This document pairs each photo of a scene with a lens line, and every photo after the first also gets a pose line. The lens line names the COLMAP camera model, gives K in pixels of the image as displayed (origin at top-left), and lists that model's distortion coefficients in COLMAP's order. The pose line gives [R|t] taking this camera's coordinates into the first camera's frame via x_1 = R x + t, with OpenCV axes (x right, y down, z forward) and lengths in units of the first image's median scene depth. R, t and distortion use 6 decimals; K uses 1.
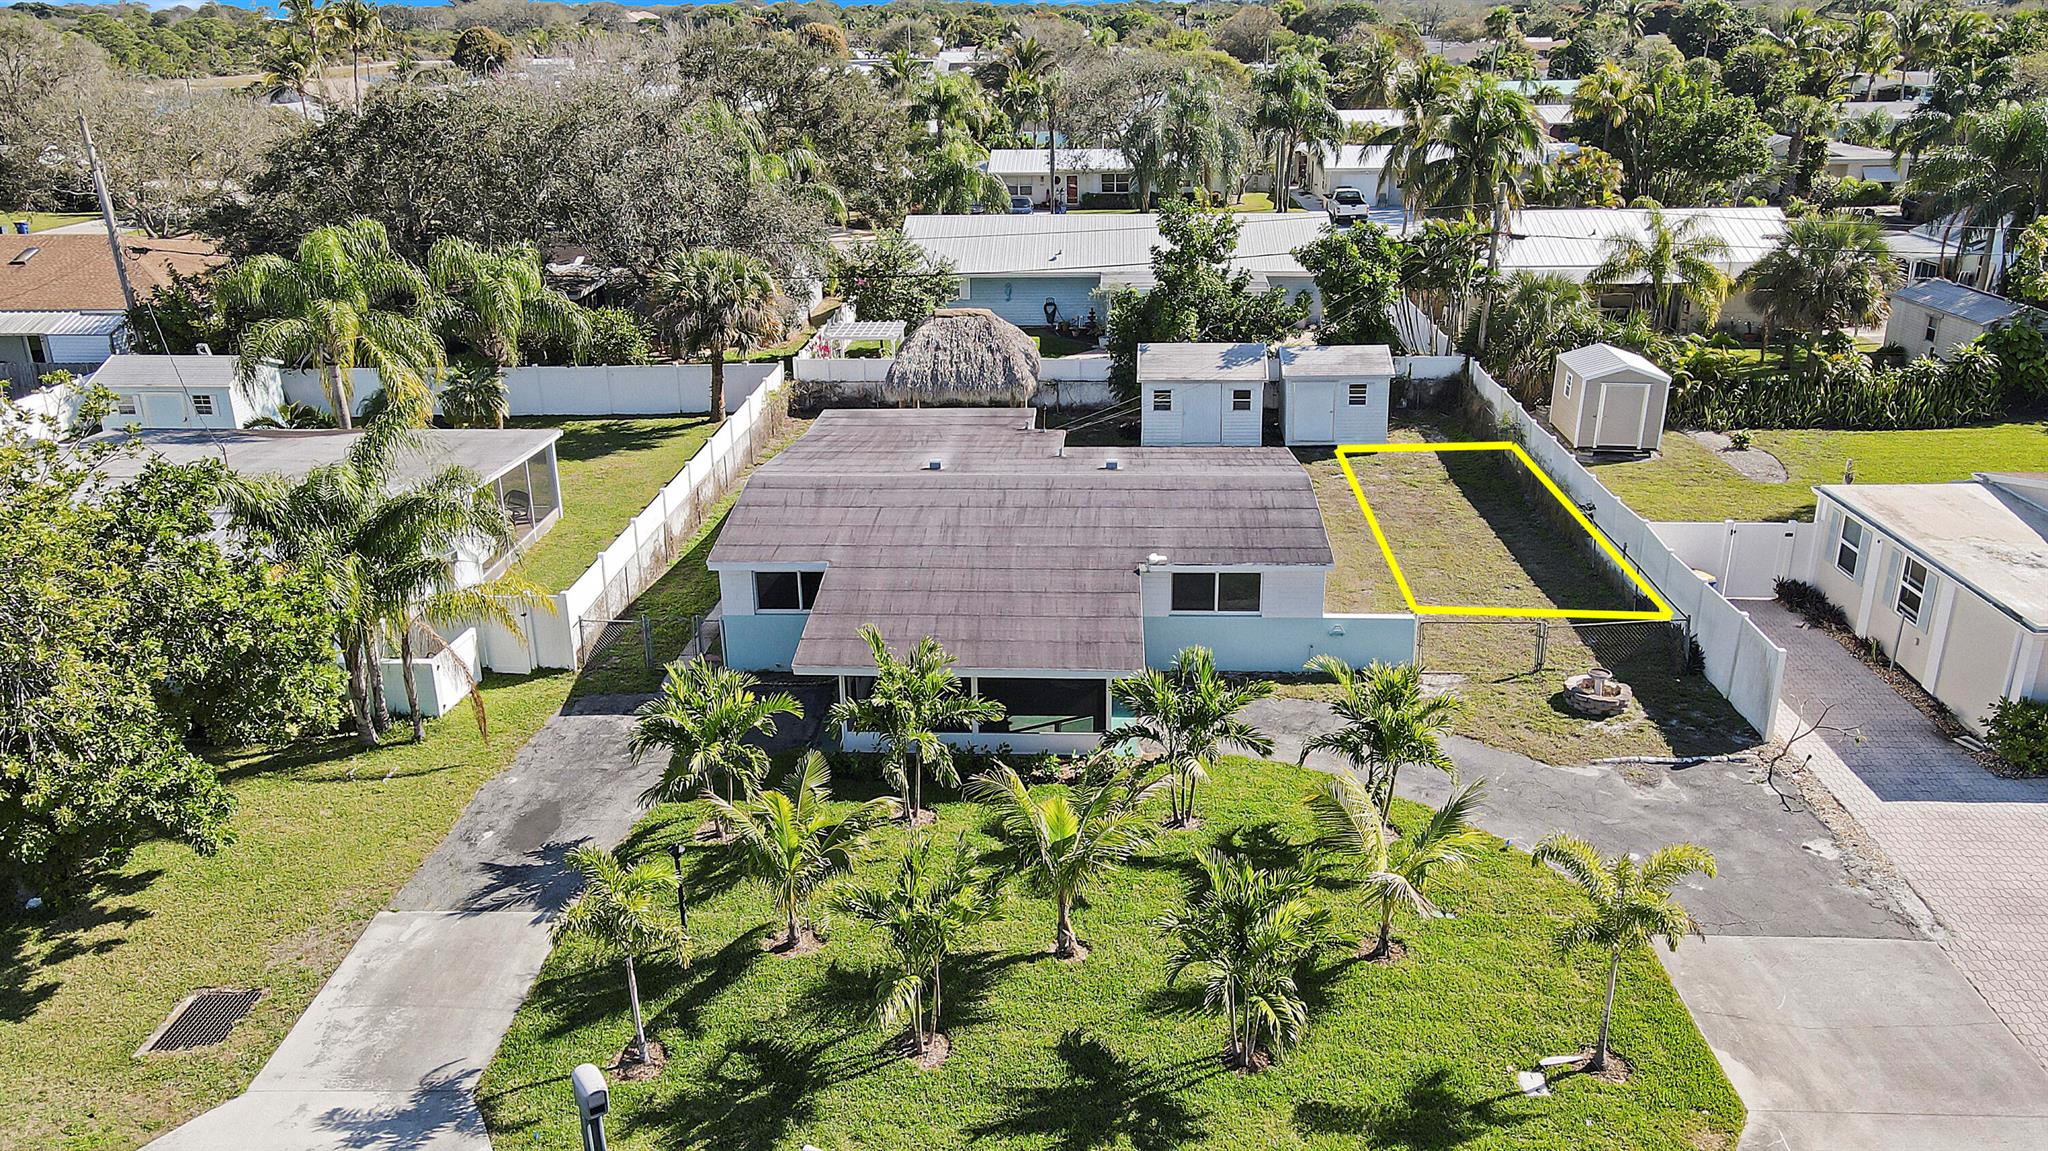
lens RADIAL K [[1466.0, 0, 1024.0], [0, 1466.0, 575.5], [0, 0, 1]] dist [0.003380, 0.005920]
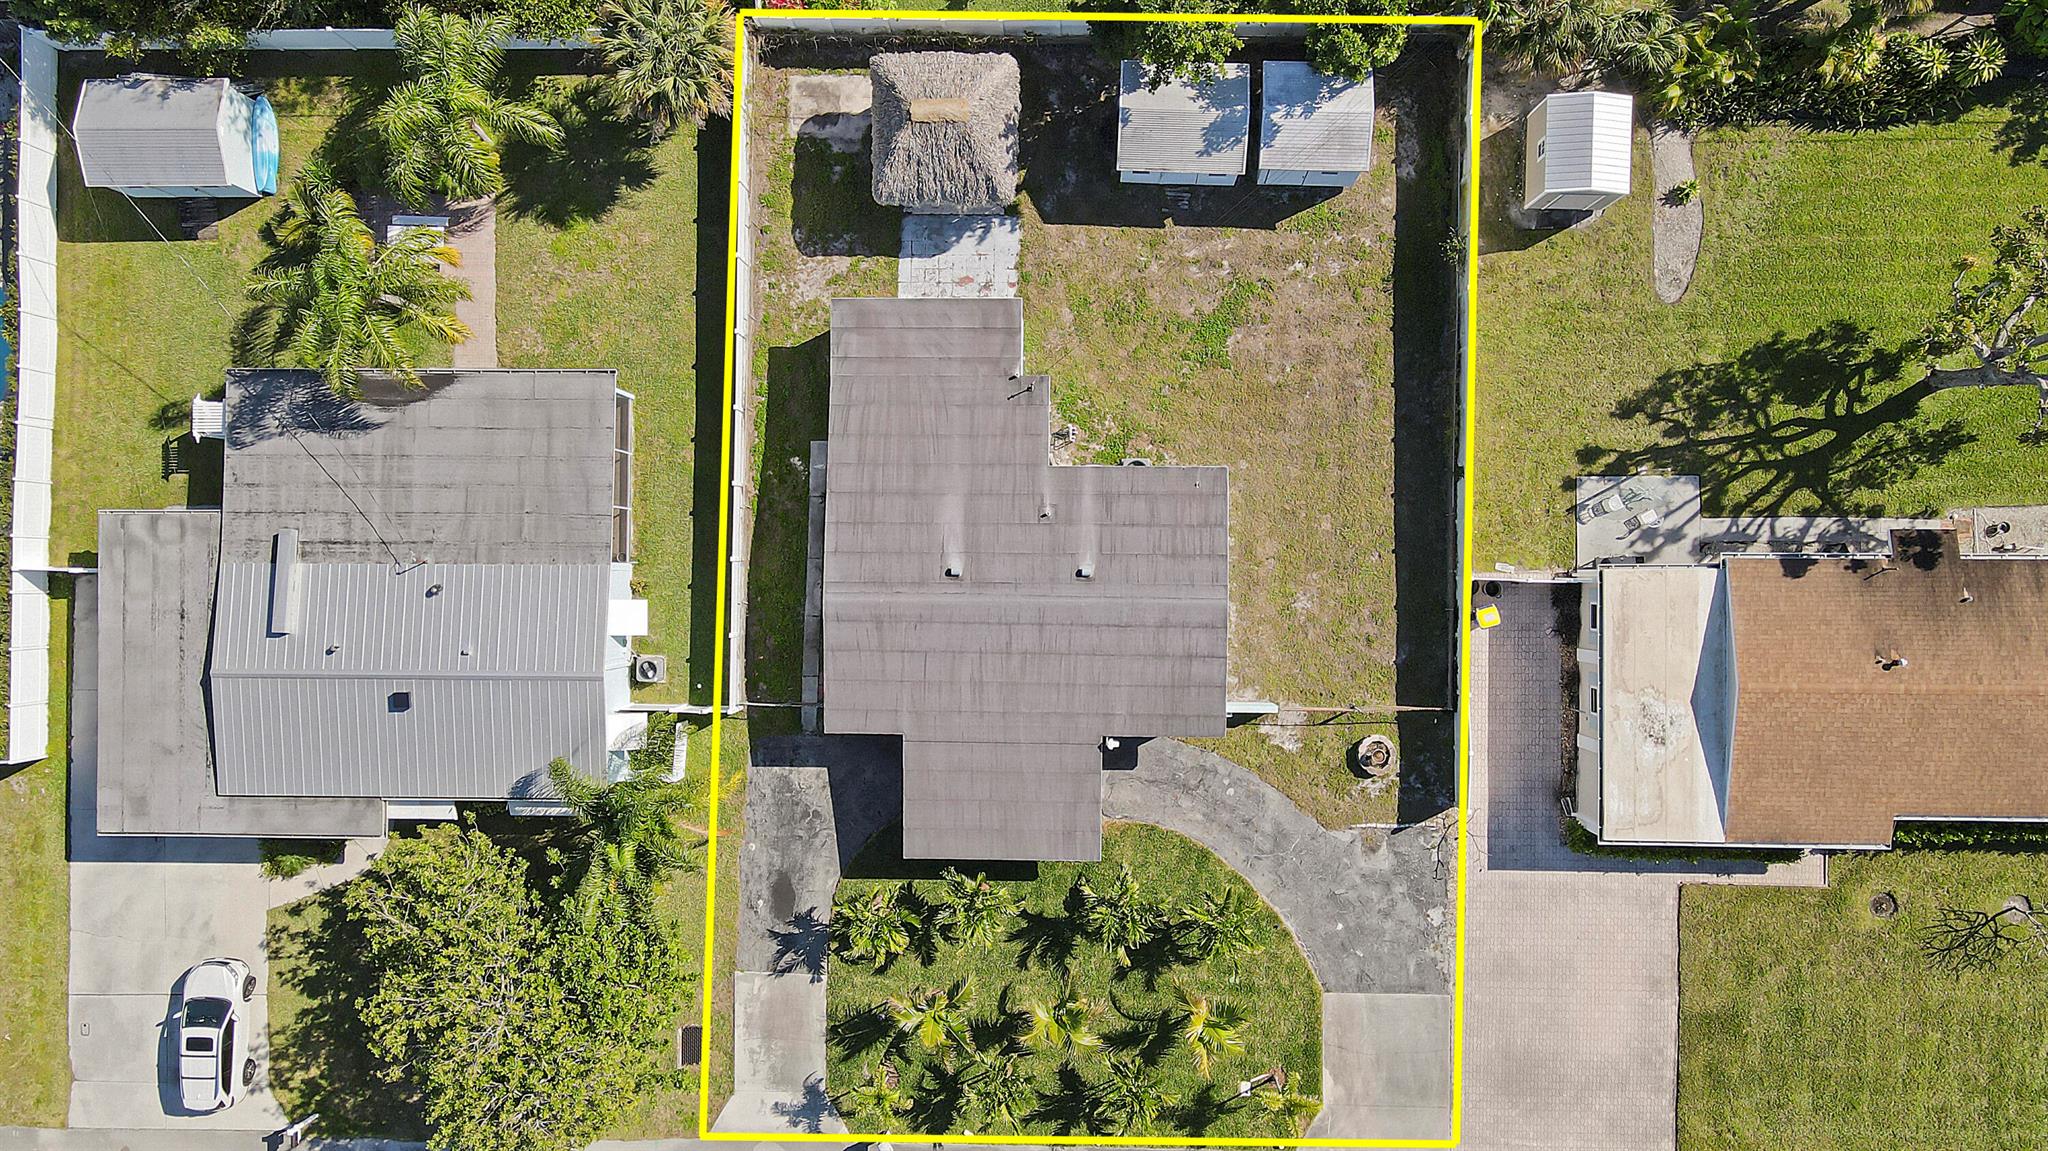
lens RADIAL K [[1466.0, 0, 1024.0], [0, 1466.0, 575.5], [0, 0, 1]] dist [0.003380, 0.005920]
pose [[0.998943, -0.041356, -0.020053, 0.035540], [0.034825, 0.396336, 0.917445, -1.601787], [-0.029994, -0.917174, 0.397357, 0.560524]]
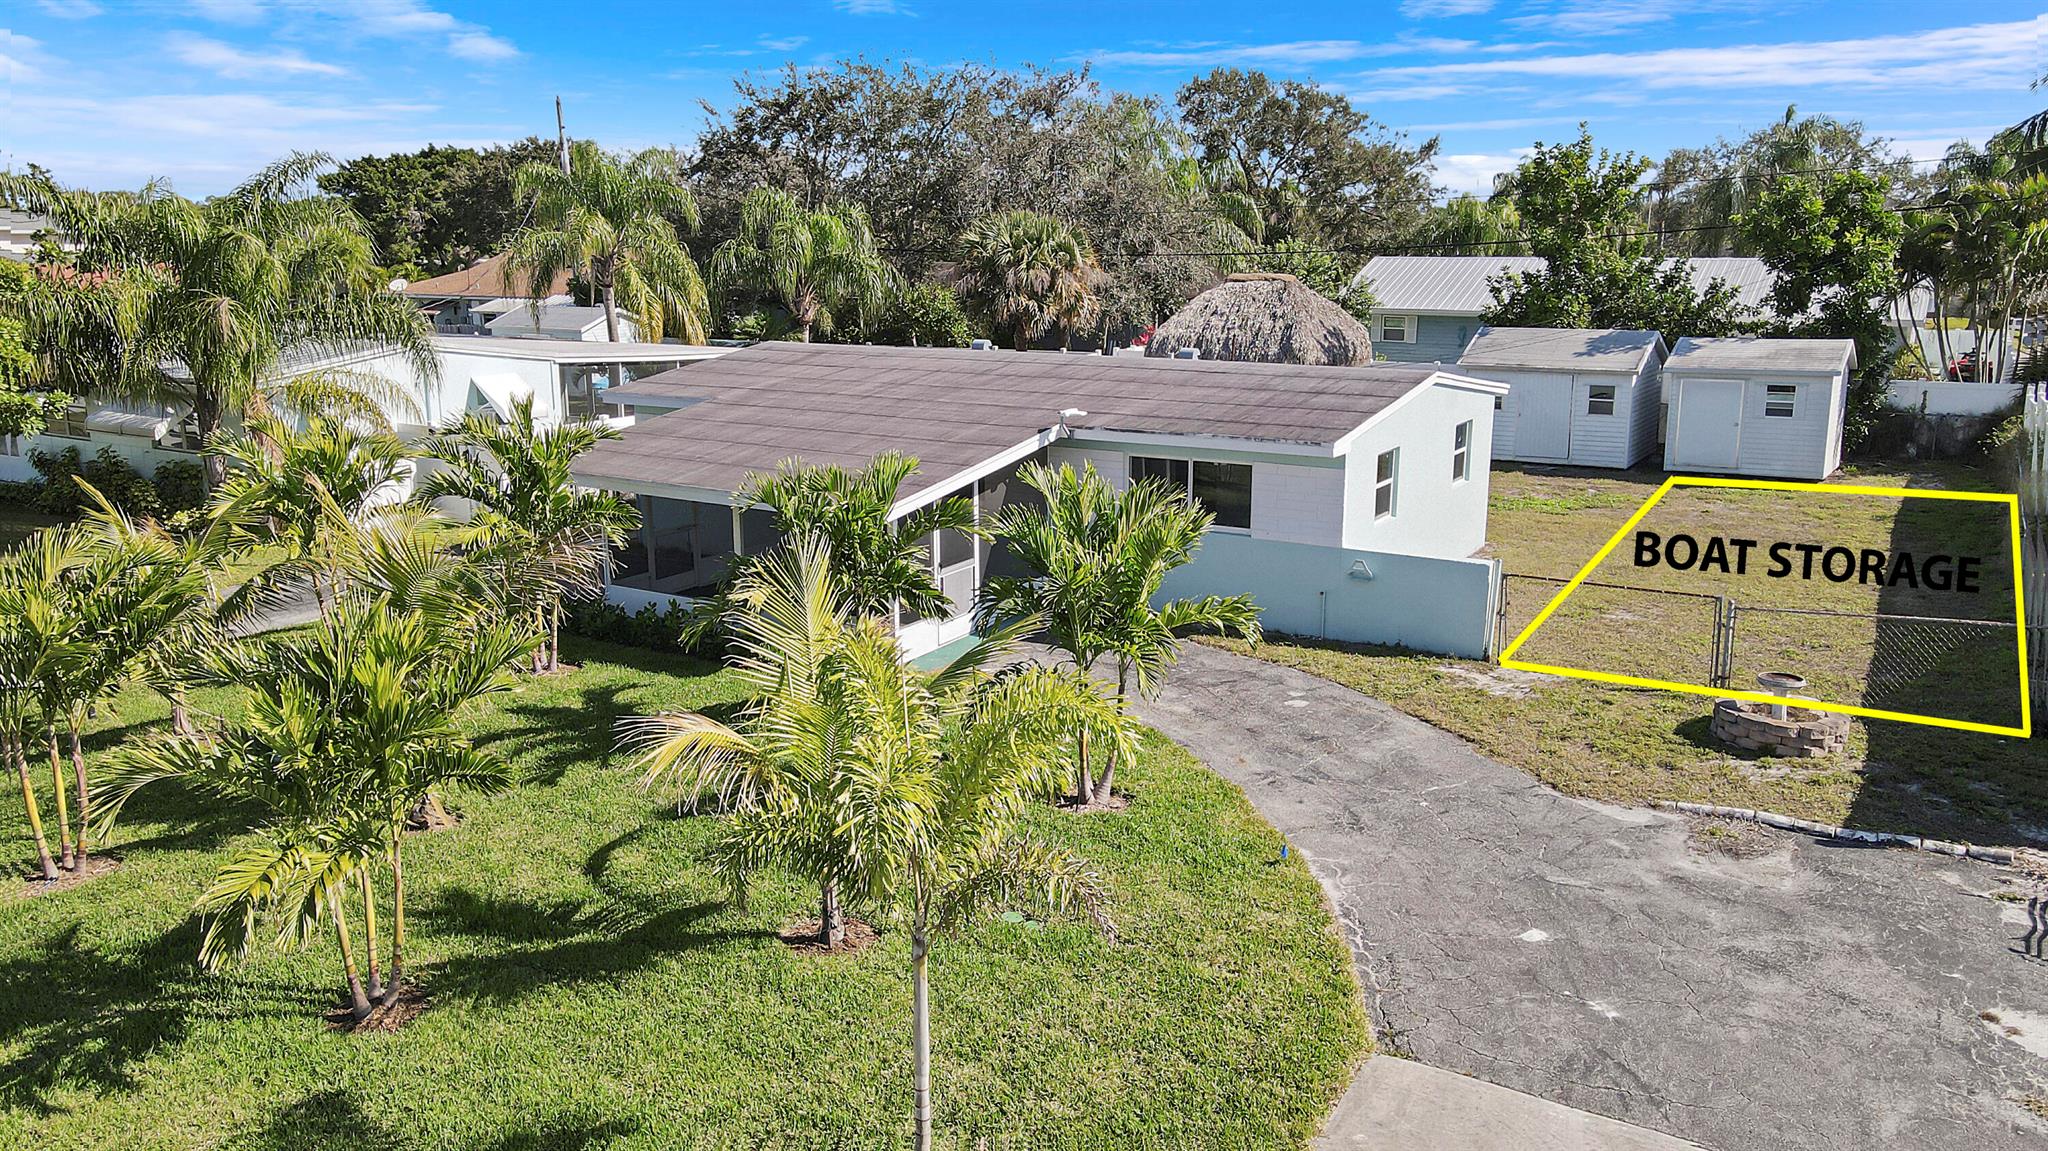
lens RADIAL K [[1466.0, 0, 1024.0], [0, 1466.0, 575.5], [0, 0, 1]] dist [0.003380, 0.005920]
pose [[0.877351, 0.118132, -0.465081, 0.408059], [-0.178156, 0.980138, -0.087123, 0.127984], [0.445552, 0.159295, 0.880970, 0.429983]]
